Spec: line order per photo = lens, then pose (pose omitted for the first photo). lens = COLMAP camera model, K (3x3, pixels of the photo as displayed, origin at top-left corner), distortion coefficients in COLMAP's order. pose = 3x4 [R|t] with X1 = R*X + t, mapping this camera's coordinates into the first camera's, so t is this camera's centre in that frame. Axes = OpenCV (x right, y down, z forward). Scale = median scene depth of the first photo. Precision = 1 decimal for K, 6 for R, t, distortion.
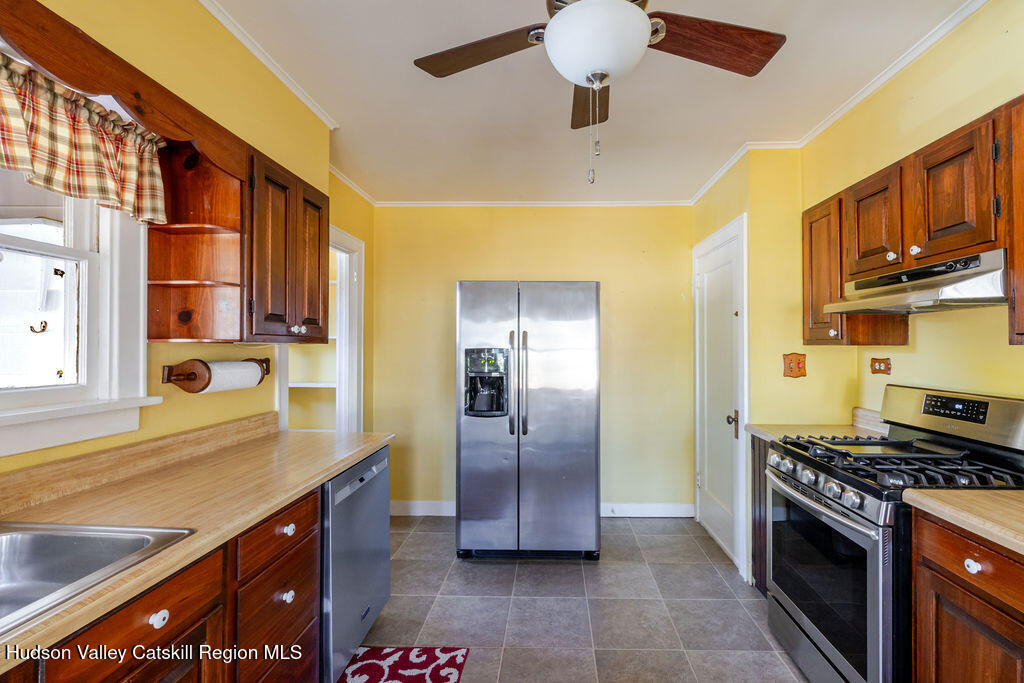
lens RADIAL K [[450.9, 0, 519.8], [0, 450.9, 342.7], [0, 0, 1]] dist [-0.001081, 0.000192]
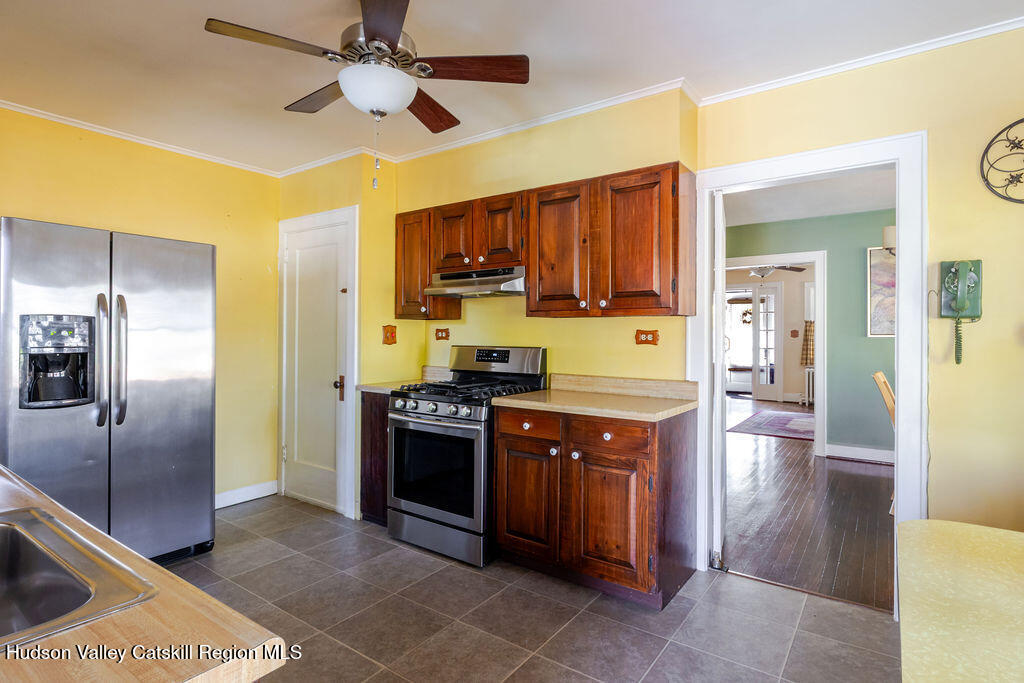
lens RADIAL K [[529.0, 0, 507.3], [0, 529.0, 333.4], [0, 0, 1]] dist [-0.005212, 0.000910]
pose [[0.573115, -0.000219, 0.819475, -0.473957], [-0.012162, 0.999888, 0.008772, 0.033484], [-0.819385, -0.014994, 0.573048, -0.130762]]
